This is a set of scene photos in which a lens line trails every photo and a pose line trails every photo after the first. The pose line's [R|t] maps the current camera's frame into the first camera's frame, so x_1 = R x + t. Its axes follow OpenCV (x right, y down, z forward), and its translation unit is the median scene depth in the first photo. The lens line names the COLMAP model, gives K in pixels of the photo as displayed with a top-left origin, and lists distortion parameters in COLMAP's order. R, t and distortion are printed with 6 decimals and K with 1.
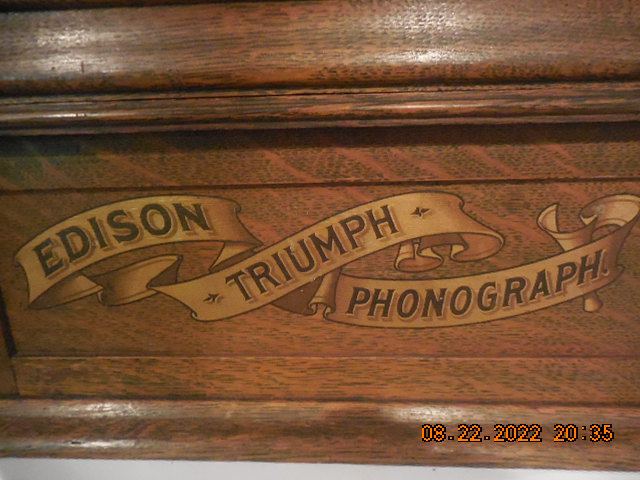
lens RADIAL K [[470.7, 0, 317.4], [0, 470.7, 236.4], [0, 0, 1]] dist [0.035604, 0.004200]
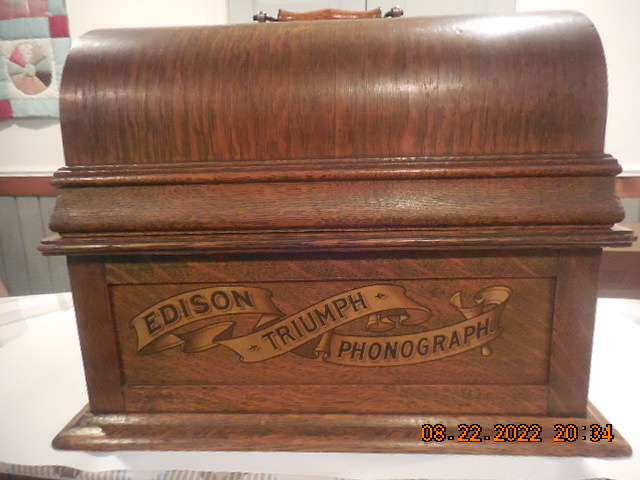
lens RADIAL K [[470.7, 0, 318.6], [0, 470.7, 240.5], [0, 0, 1]] dist [0.035604, 0.004200]
pose [[0.999975, -0.006056, -0.003777, 0.006965], [0.005847, 0.998573, -0.053083, -0.152751], [0.004093, 0.053059, 0.998583, -0.641389]]
